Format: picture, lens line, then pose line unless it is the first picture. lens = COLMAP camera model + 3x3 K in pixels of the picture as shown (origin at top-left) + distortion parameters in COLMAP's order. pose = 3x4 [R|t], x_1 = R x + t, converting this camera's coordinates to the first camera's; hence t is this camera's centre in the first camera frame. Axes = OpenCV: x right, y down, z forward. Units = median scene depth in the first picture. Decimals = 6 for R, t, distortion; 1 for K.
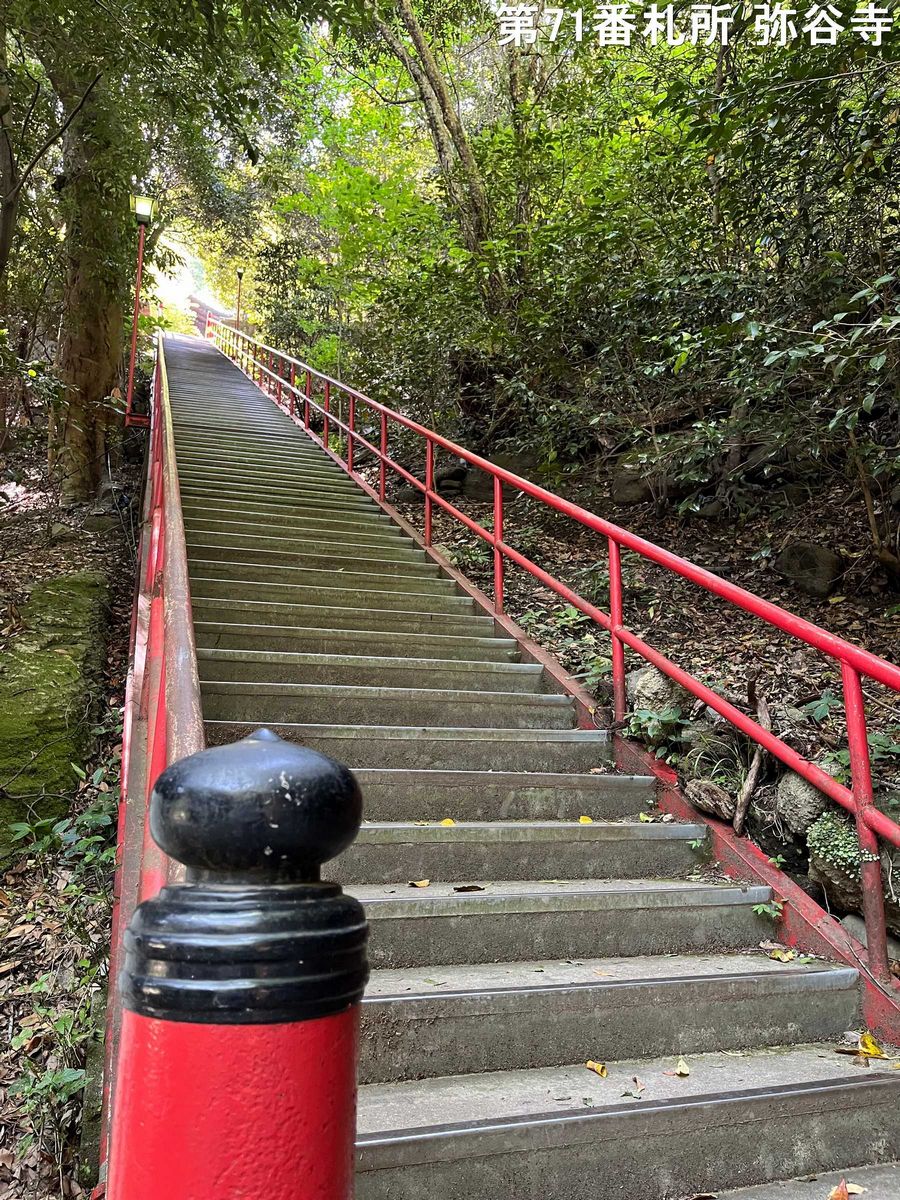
lens RADIAL K [[914.0, 0, 447.2], [0, 914.0, 597.4], [0, 0, 1]] dist [0.040918, -0.049384]
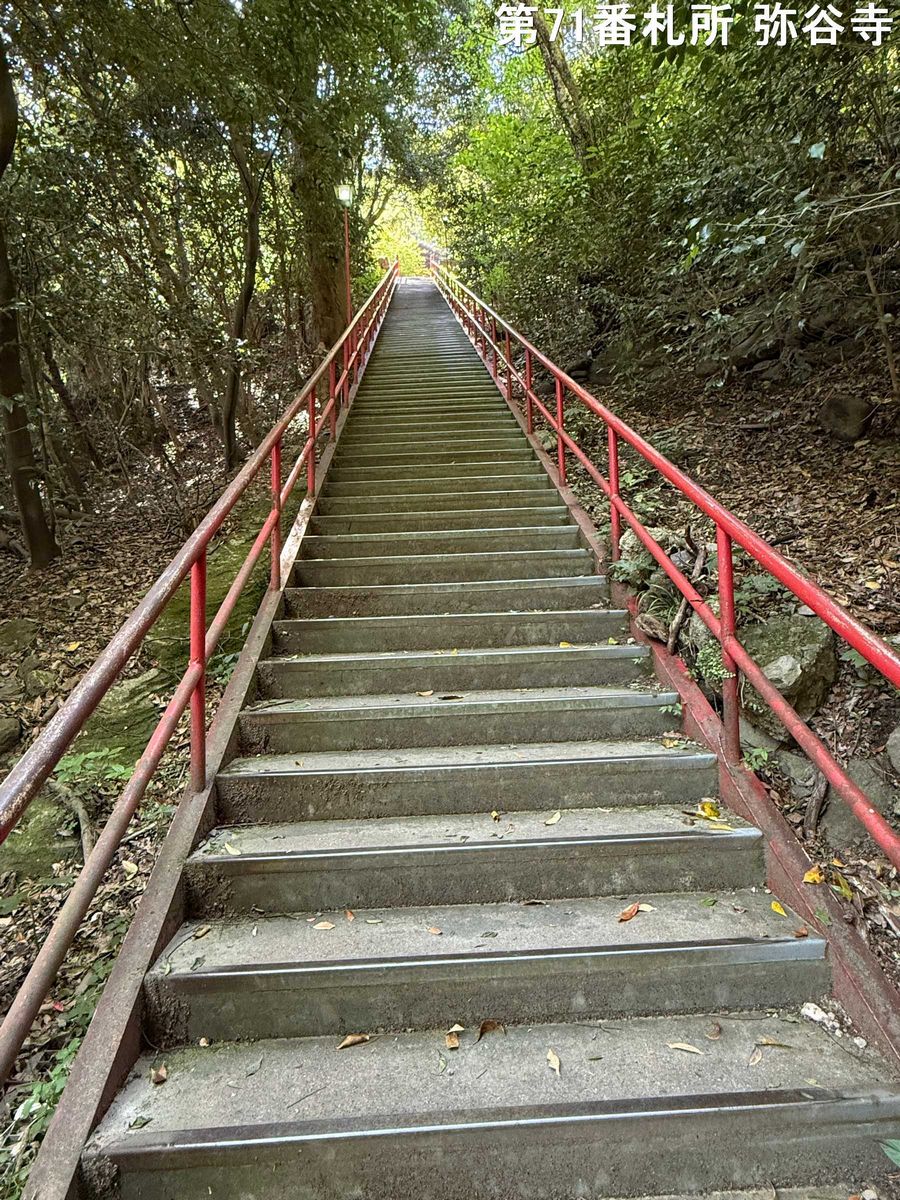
lens RADIAL K [[667.0, 0, 449.2], [0, 667.0, 595.6], [0, 0, 1]] dist [0.000181, -0.000723]
pose [[0.953644, -0.048368, -0.297026, 0.258663], [0.106521, 0.977354, 0.182846, -0.030135], [0.281456, -0.206009, 0.937200, 0.017731]]
